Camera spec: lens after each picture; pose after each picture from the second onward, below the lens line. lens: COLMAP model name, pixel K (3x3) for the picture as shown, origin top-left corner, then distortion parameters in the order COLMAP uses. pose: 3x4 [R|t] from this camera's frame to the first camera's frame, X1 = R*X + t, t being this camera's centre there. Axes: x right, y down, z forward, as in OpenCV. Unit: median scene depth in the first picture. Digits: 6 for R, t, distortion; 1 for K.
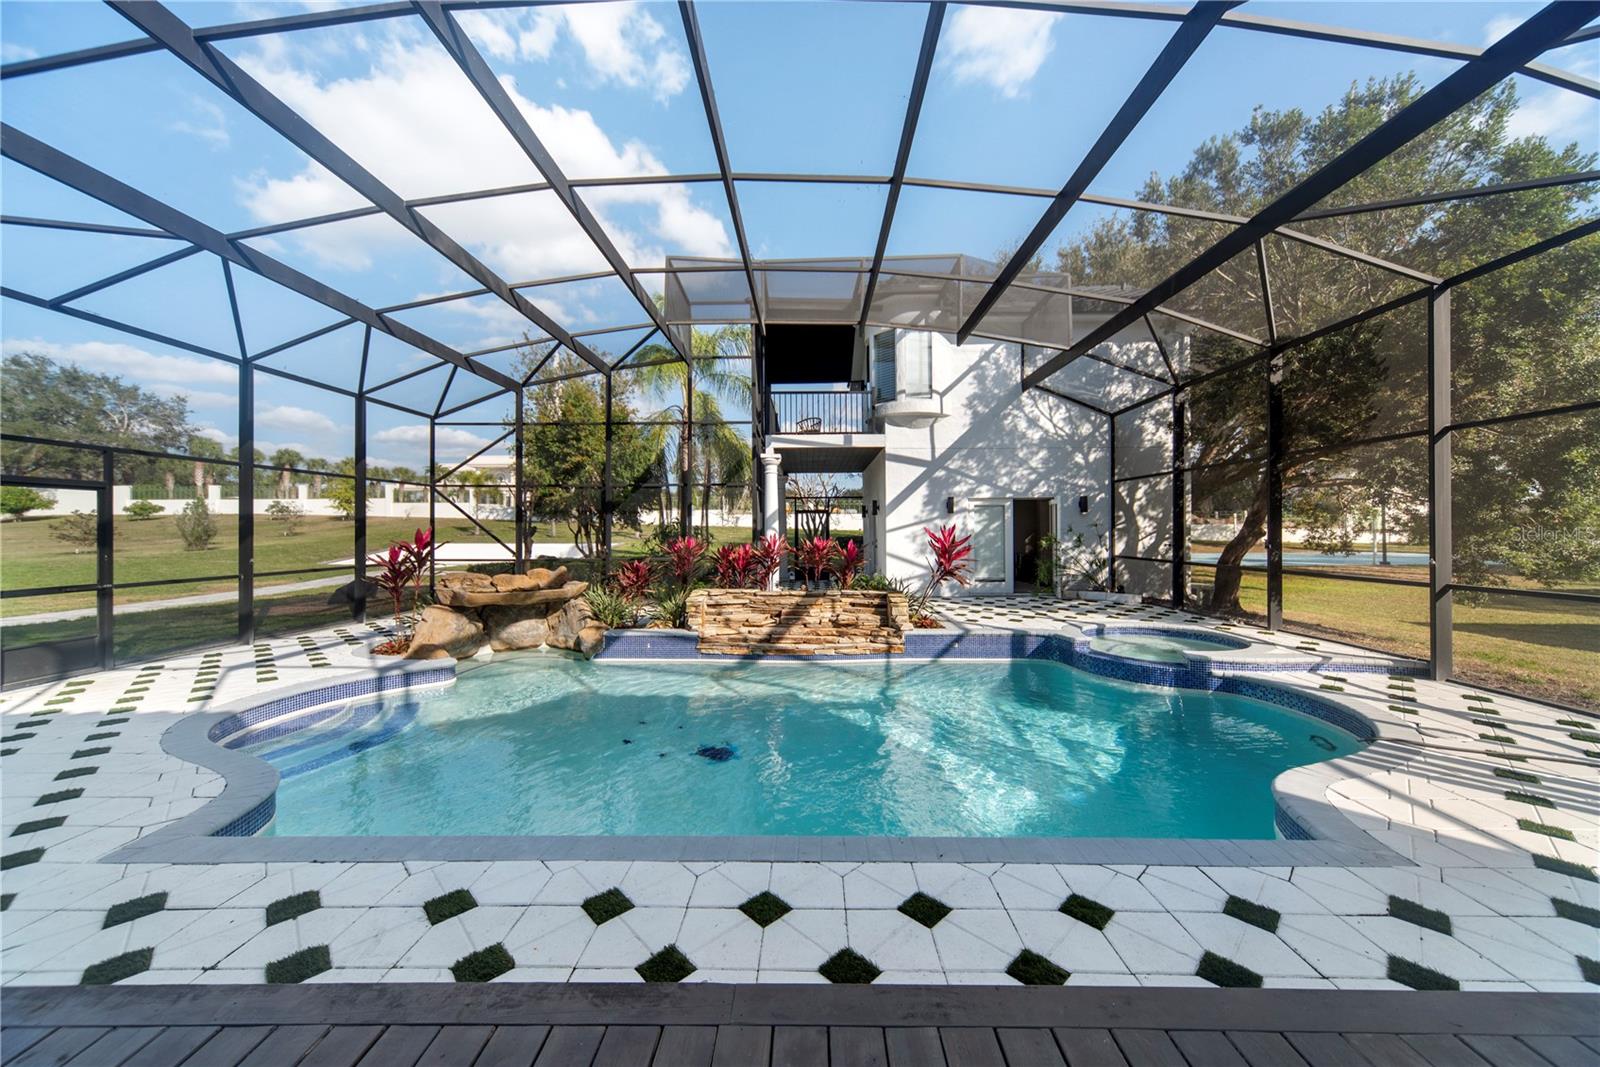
lens RADIAL K [[562.2, 0, 798.3], [0, 562.2, 518.2], [0, 0, 1]] dist [0.000916, 0.000057]
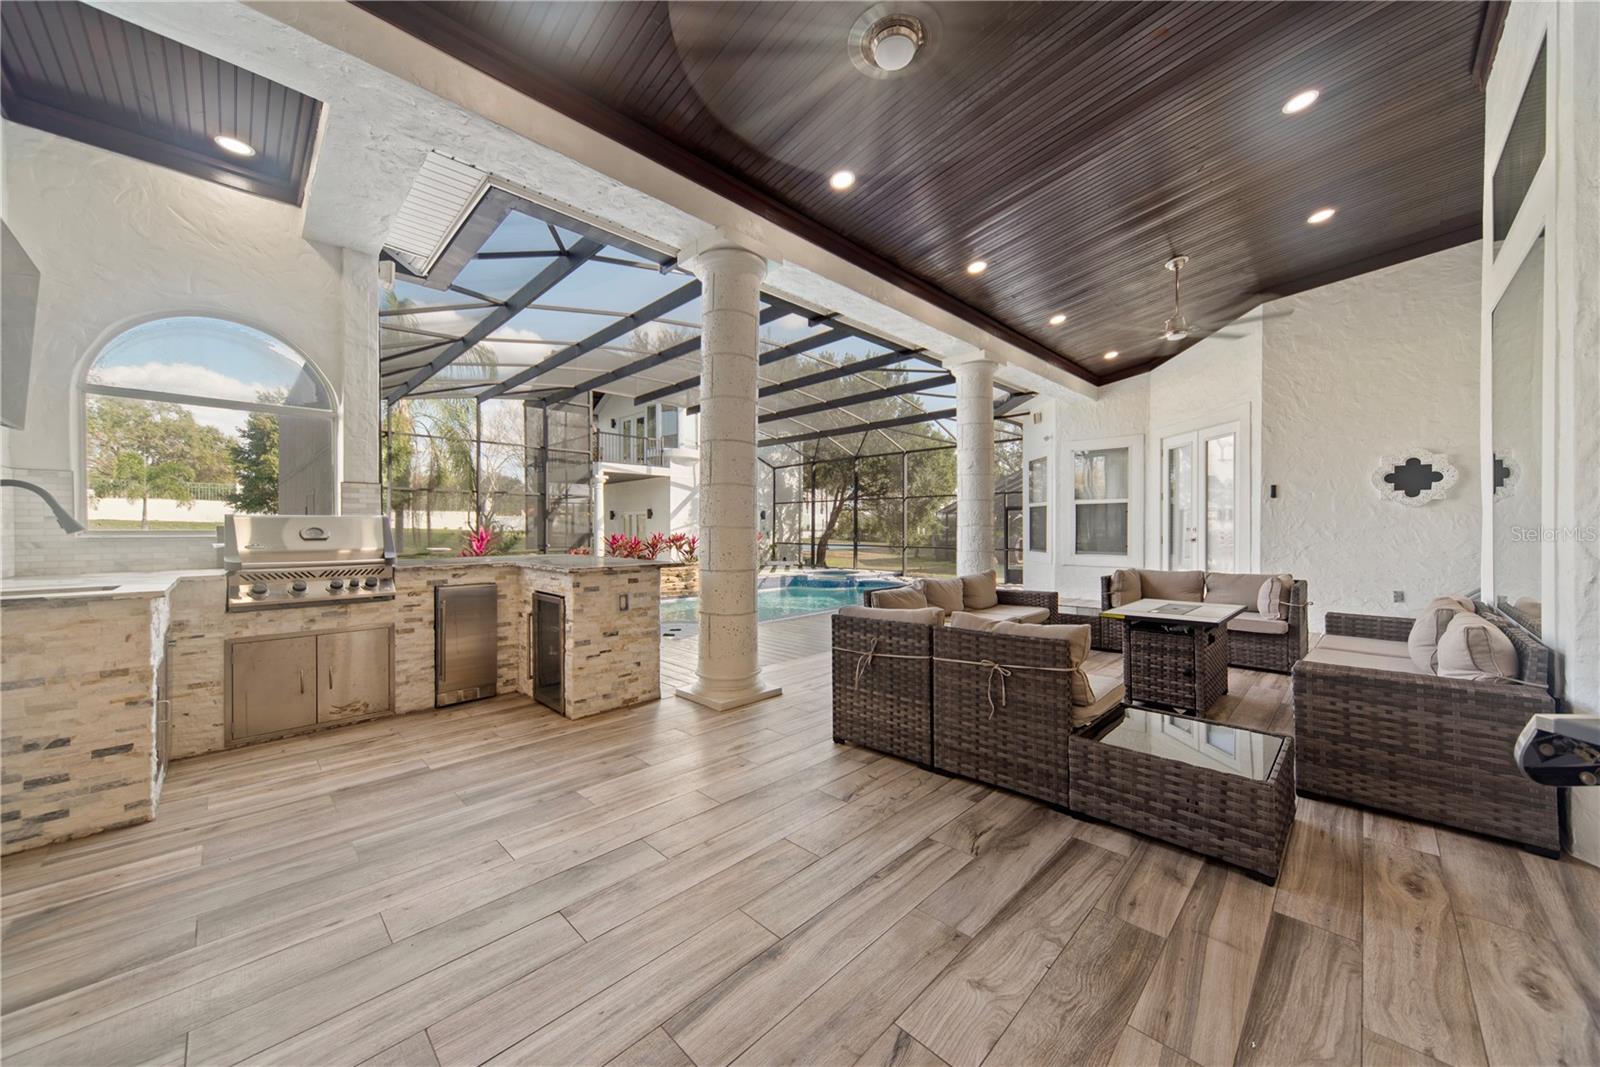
lens RADIAL K [[562.2, 0, 803.0], [0, 562.2, 529.2], [0, 0, 1]] dist [0.000916, 0.000057]
pose [[0.687132, 0.004292, 0.726520, -0.737177], [-0.019387, 0.999735, 0.012430, -0.005621], [-0.726274, -0.022626, 0.687033, -0.361188]]
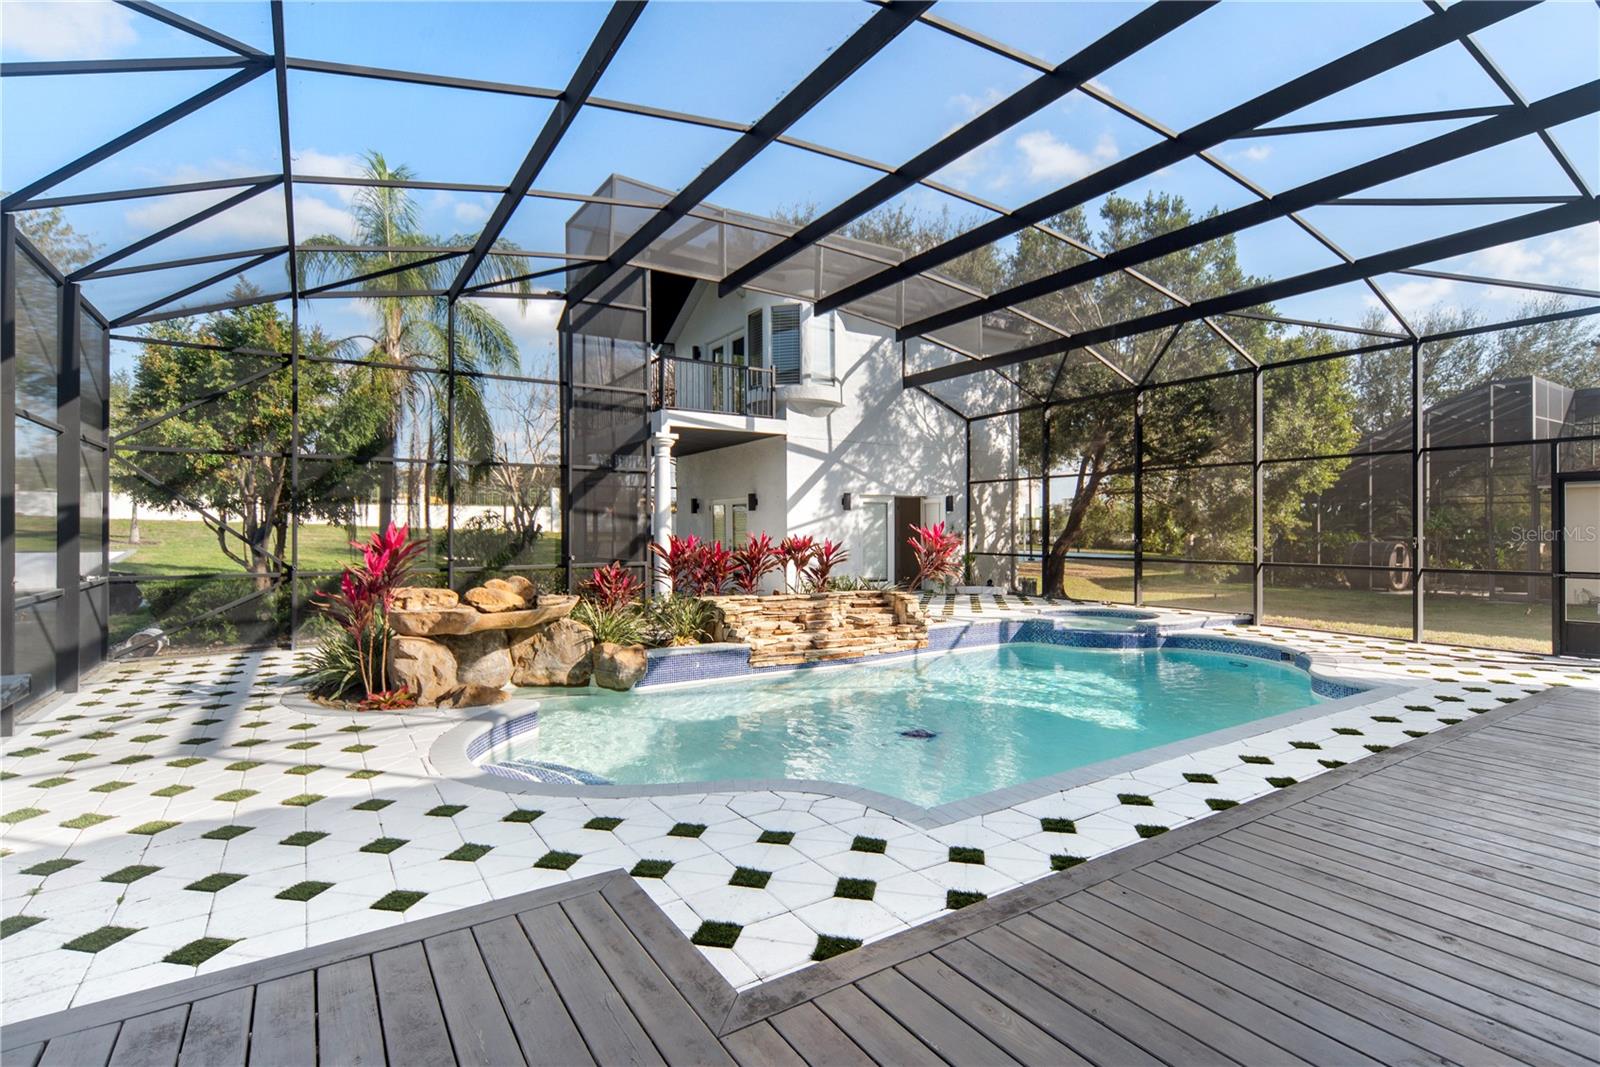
lens RADIAL K [[762.5, 0, 806.5], [0, 762.5, 526.2], [0, 0, 1]] dist [-0.003192, -0.000167]
pose [[0.829676, 0.004620, 0.558226, -0.491332], [-0.013745, 0.999832, 0.012154, 0.002637], [-0.558075, -0.017757, 0.829600, -0.018964]]
